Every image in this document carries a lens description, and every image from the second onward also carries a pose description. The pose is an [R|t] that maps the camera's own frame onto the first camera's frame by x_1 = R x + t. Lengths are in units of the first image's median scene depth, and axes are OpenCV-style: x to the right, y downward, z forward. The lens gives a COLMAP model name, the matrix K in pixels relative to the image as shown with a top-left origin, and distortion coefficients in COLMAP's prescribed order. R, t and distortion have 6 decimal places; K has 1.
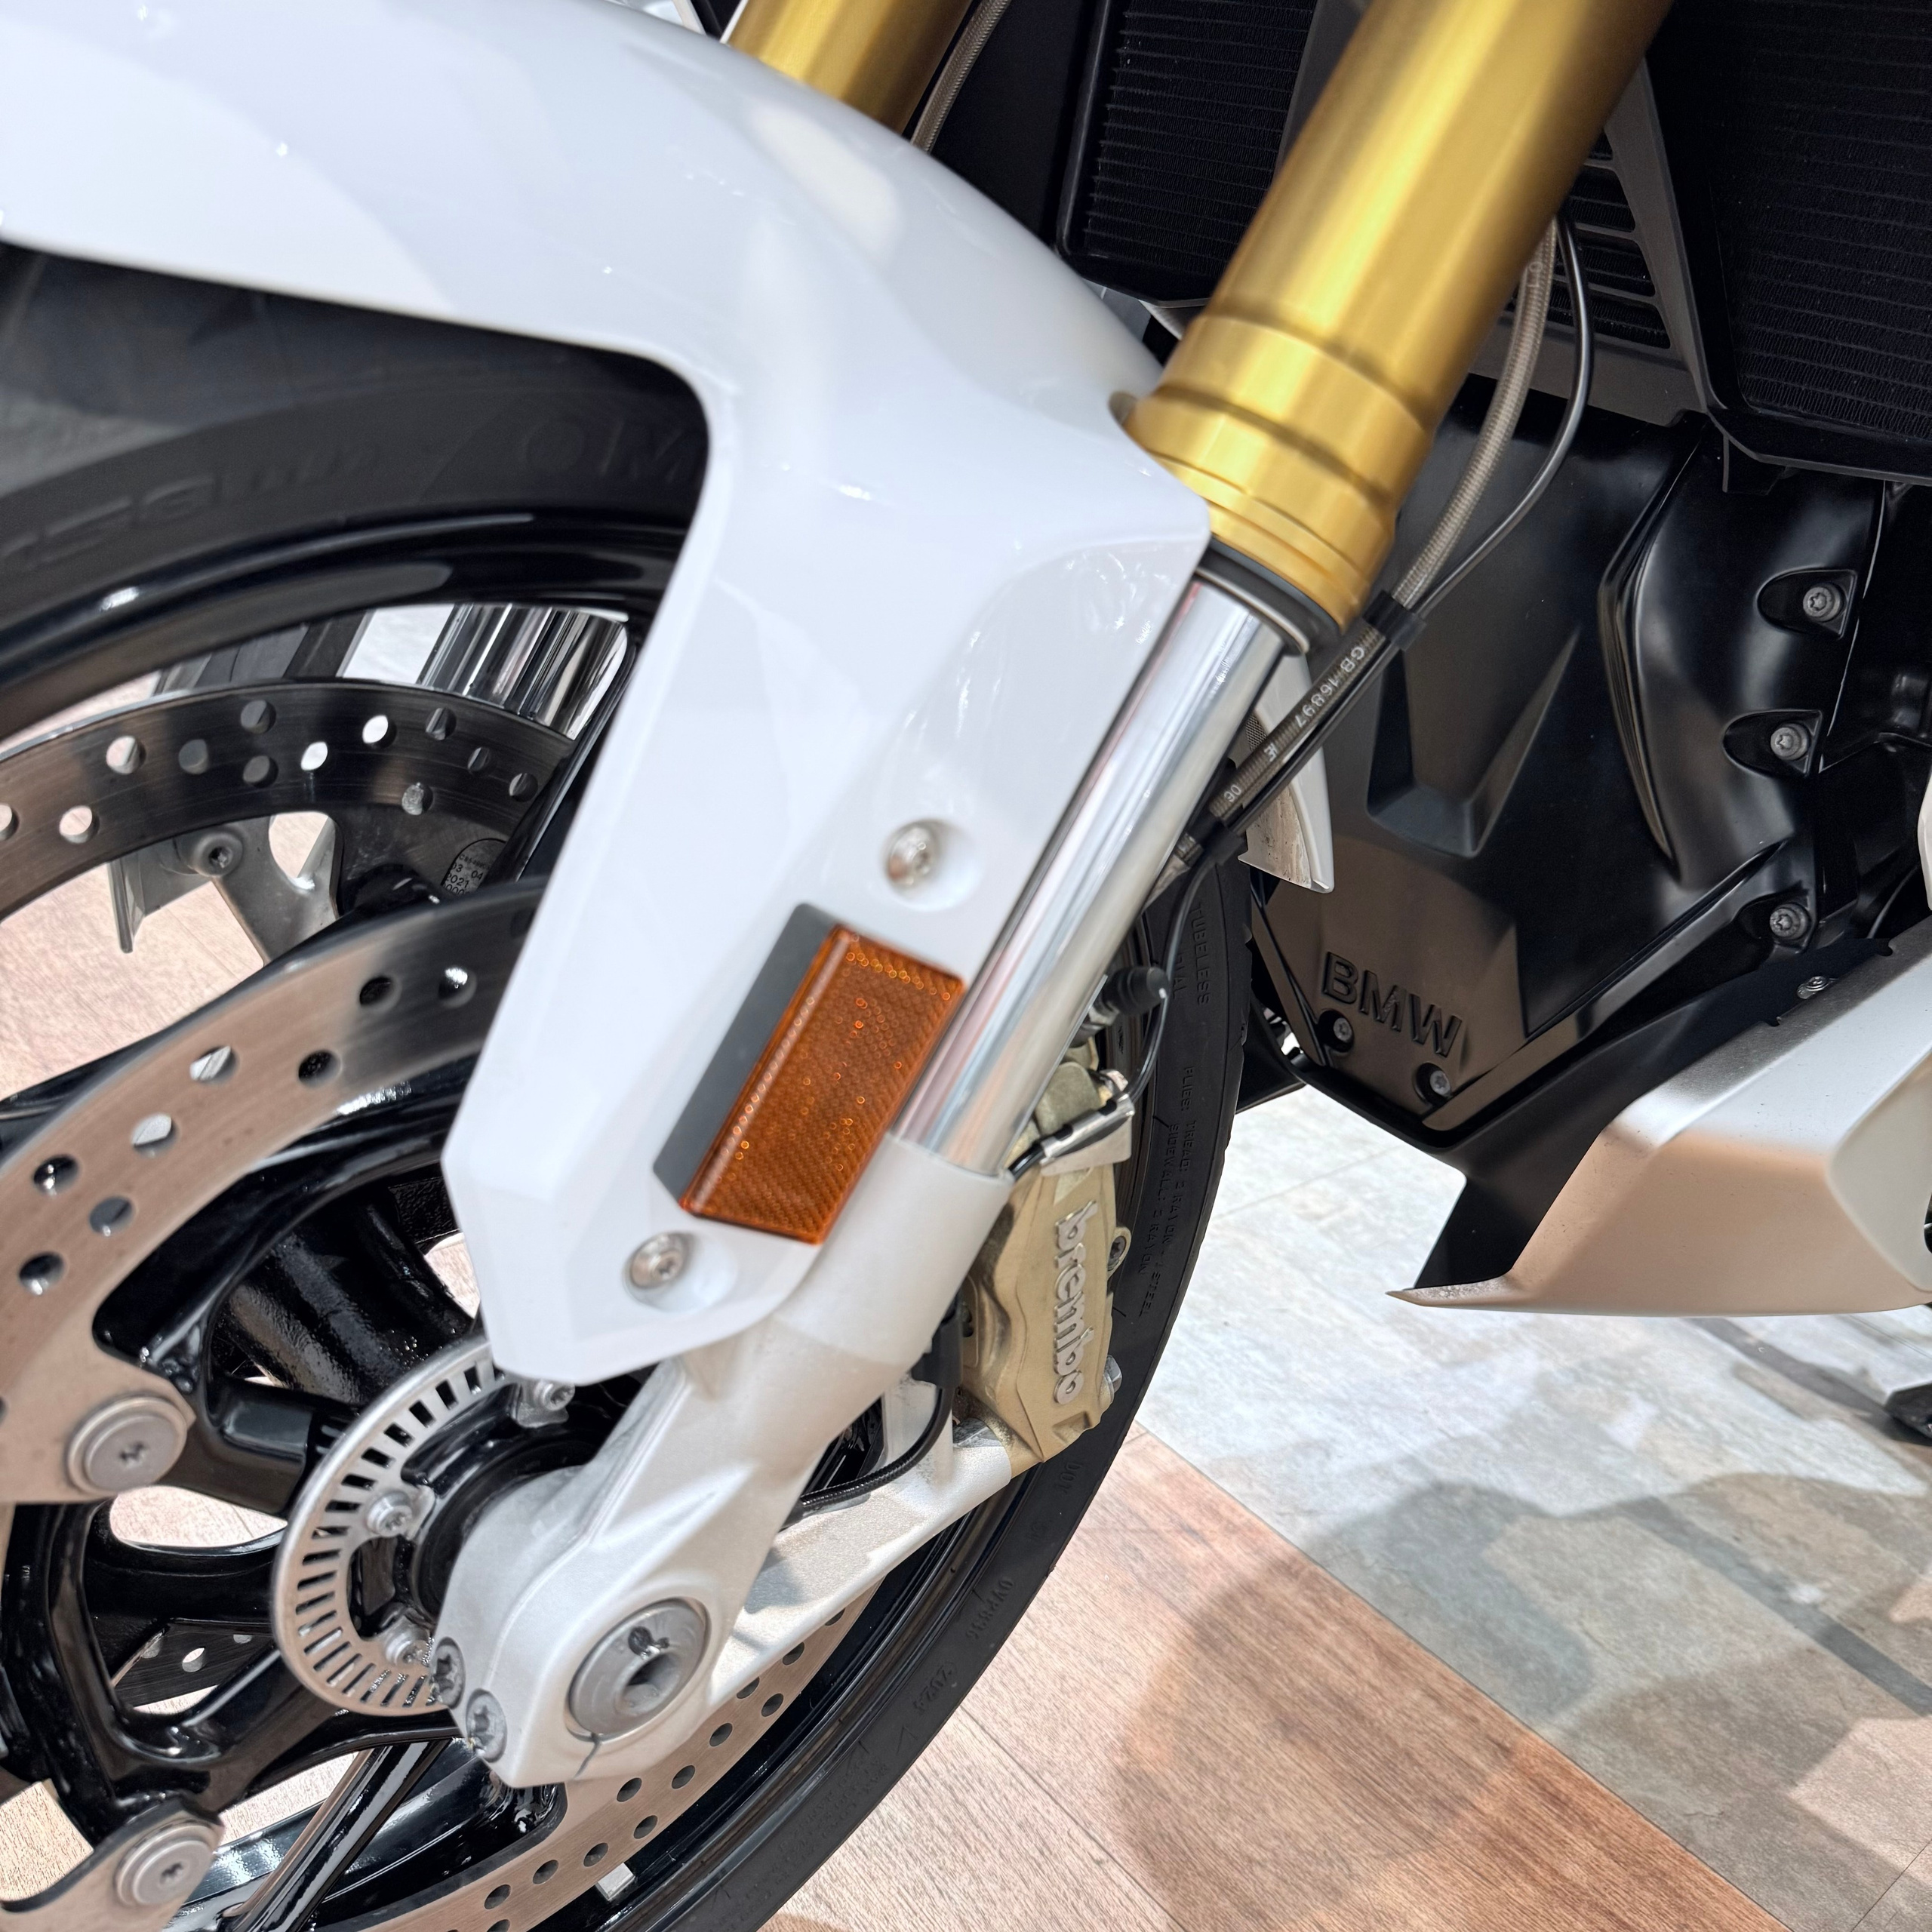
lens RADIAL K [[1854.6, 0, 969.8], [0, 1854.6, 970.0], [0, 0, 1]] dist [0.039375, -0.092135]
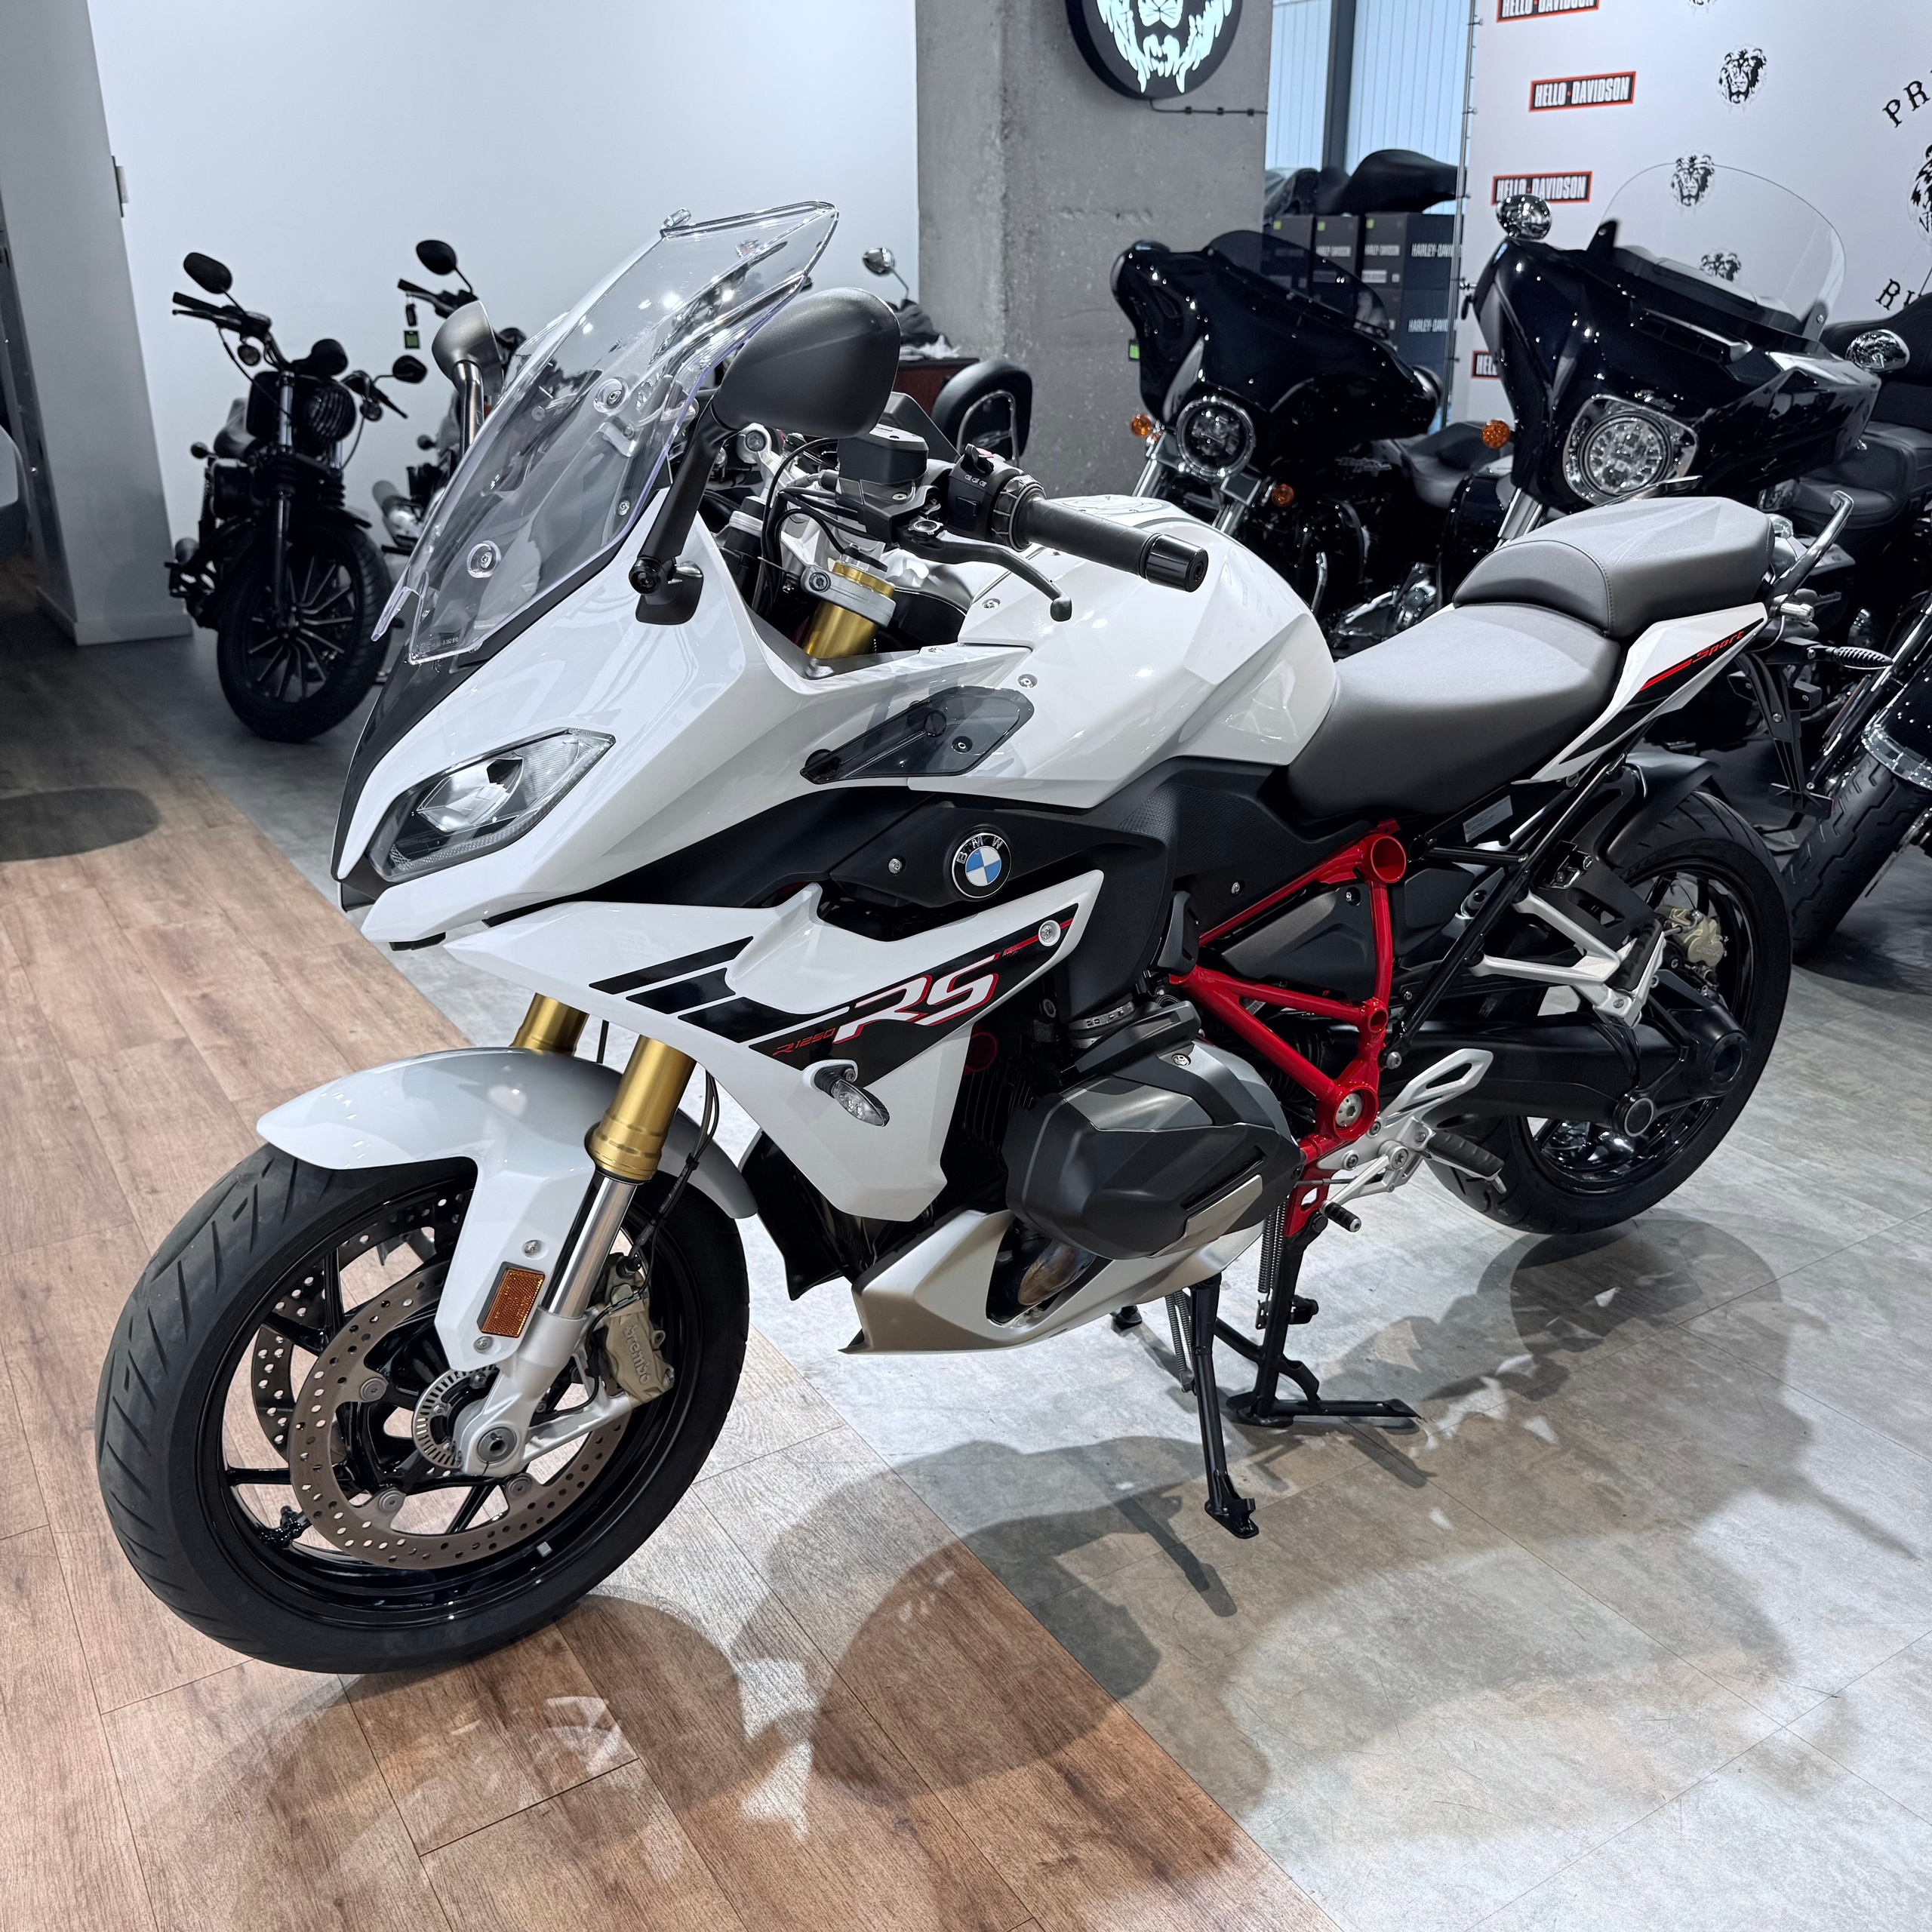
lens RADIAL K [[1816.2, 0, 969.0], [0, 1816.2, 960.1], [0, 0, 1]] dist [0.086993, -0.172326]
pose [[0.980195, -0.077023, -0.182442, 0.859704], [0.063887, 0.994996, -0.076822, -0.161419], [0.187446, 0.063645, 0.980211, -1.463814]]
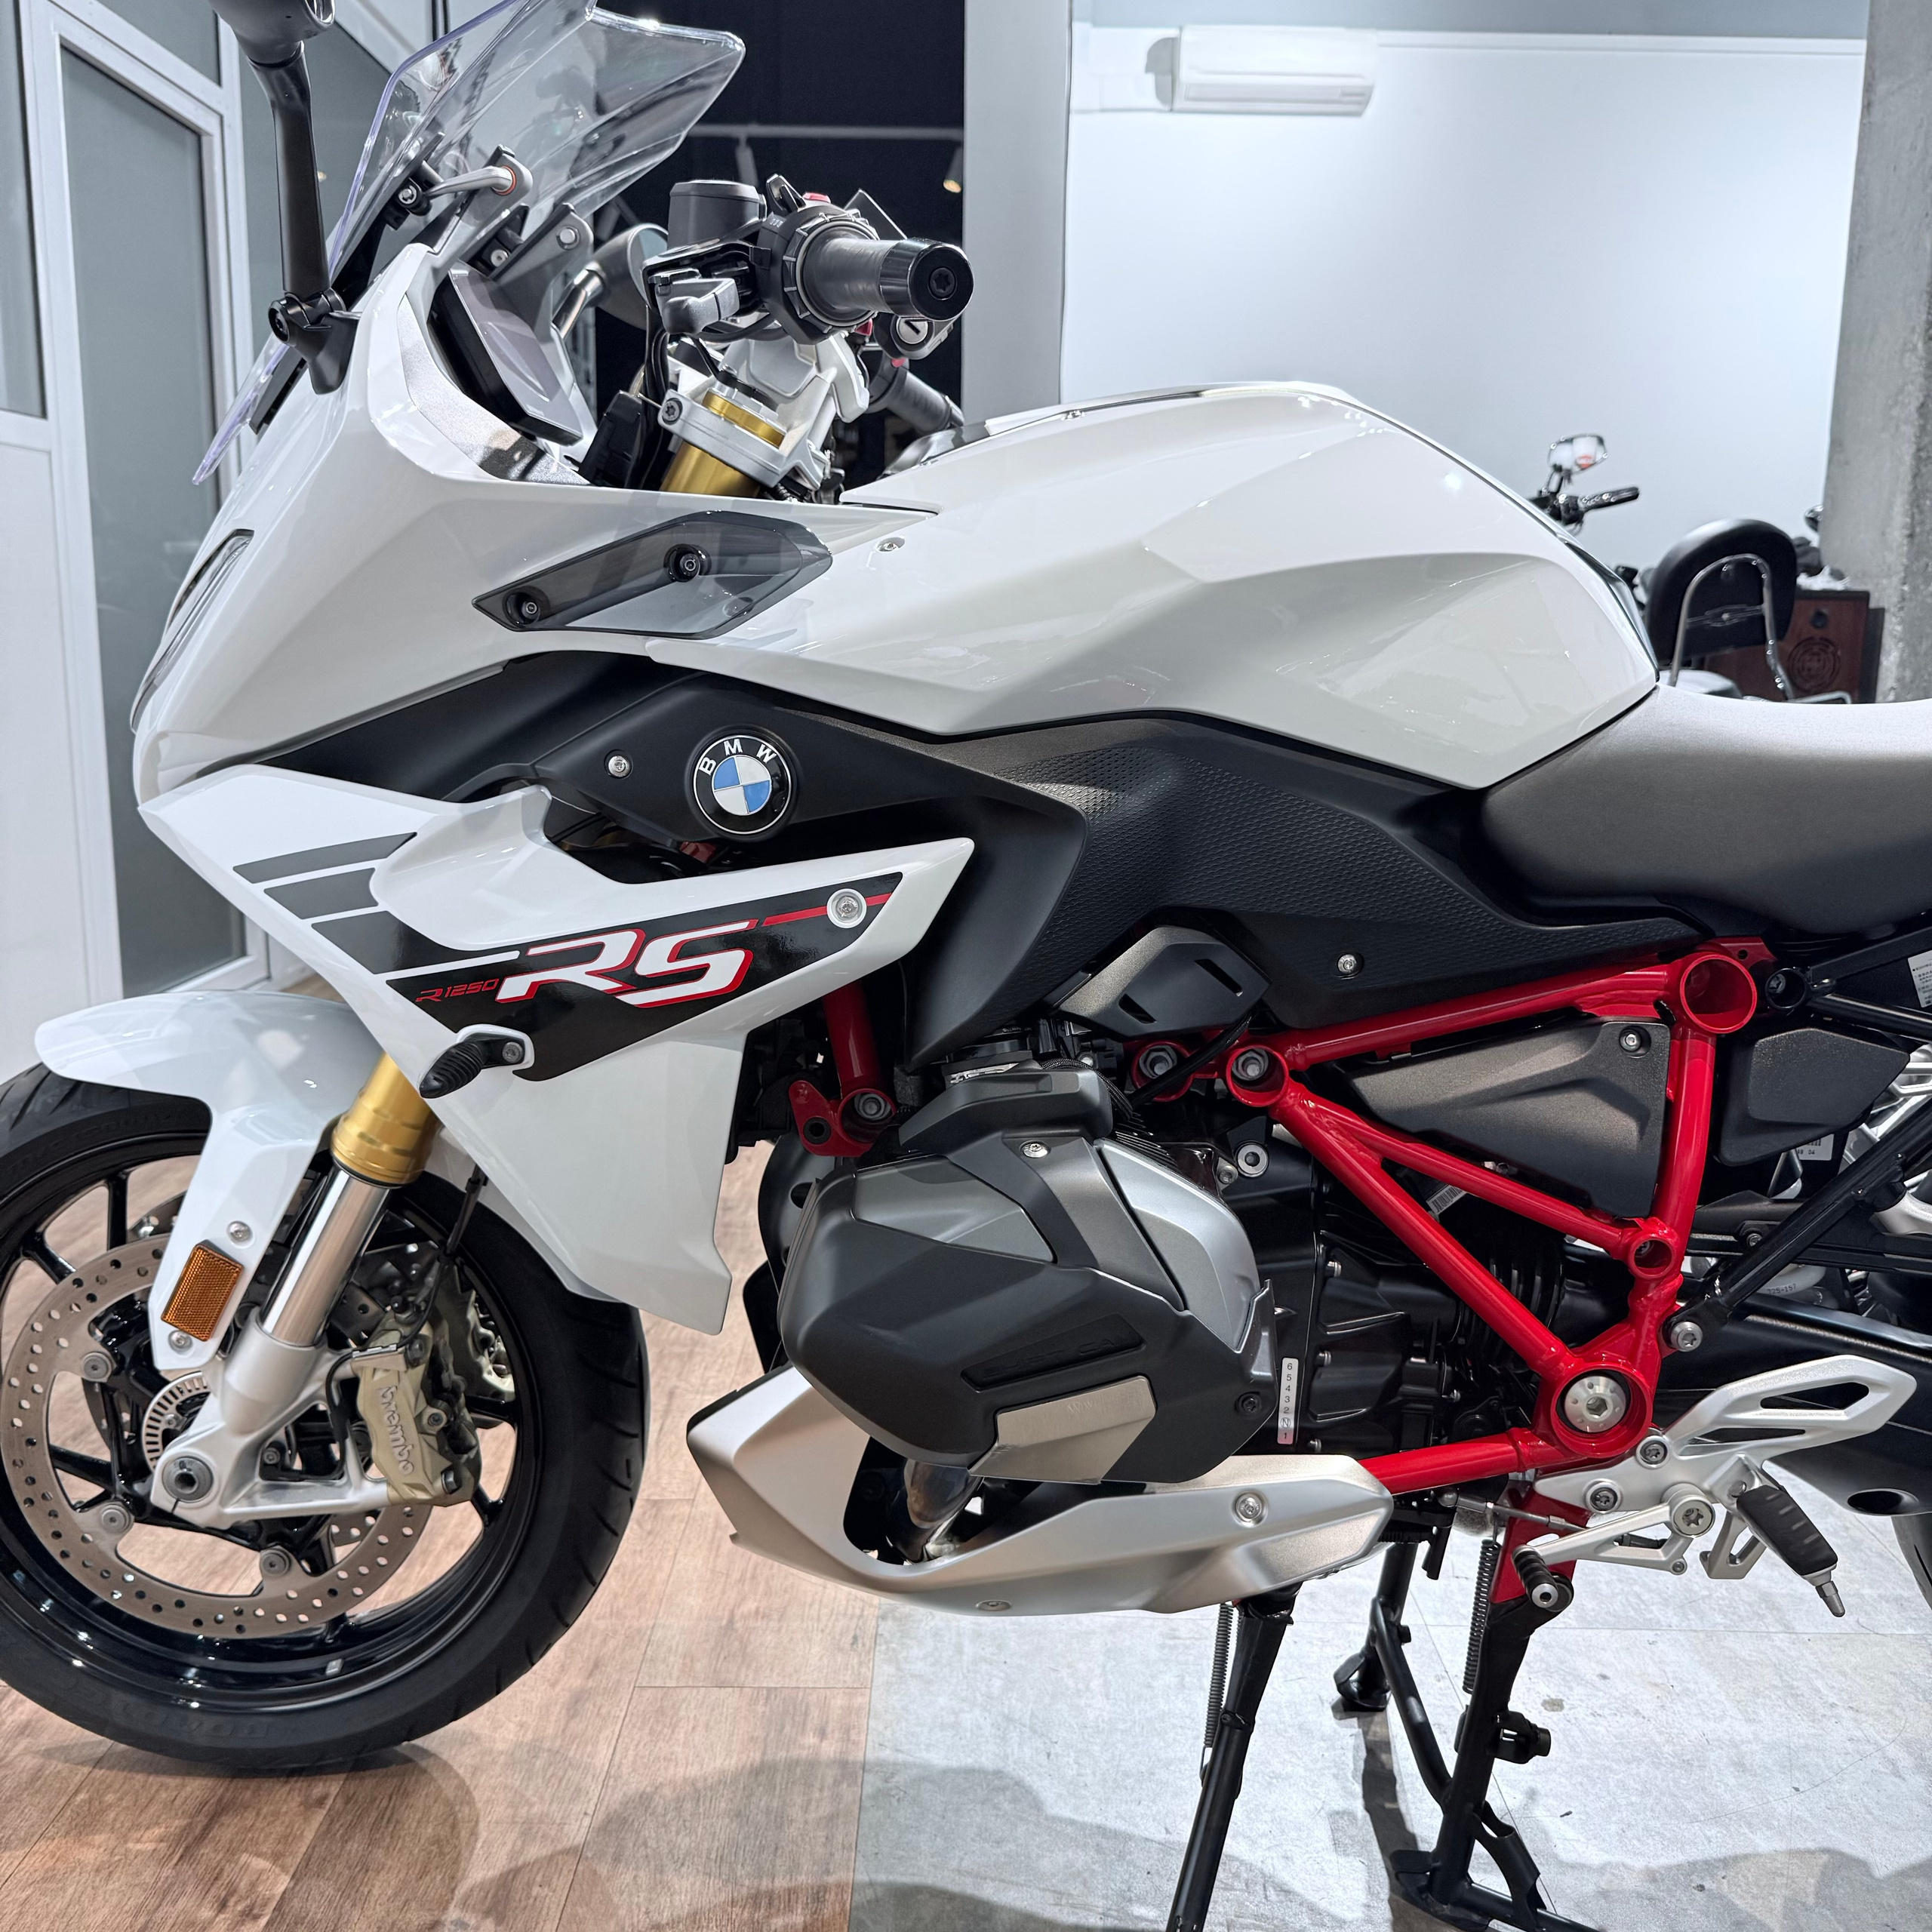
lens RADIAL K [[1820.1, 0, 959.0], [0, 1820.1, 966.2], [0, 0, 1]] dist [0.108562, -0.214762]
pose [[0.746852, -0.001111, -0.664989, 1.535740], [-0.193529, 0.956351, -0.218951, -0.021734], [0.636206, 0.292219, 0.714038, -0.359294]]
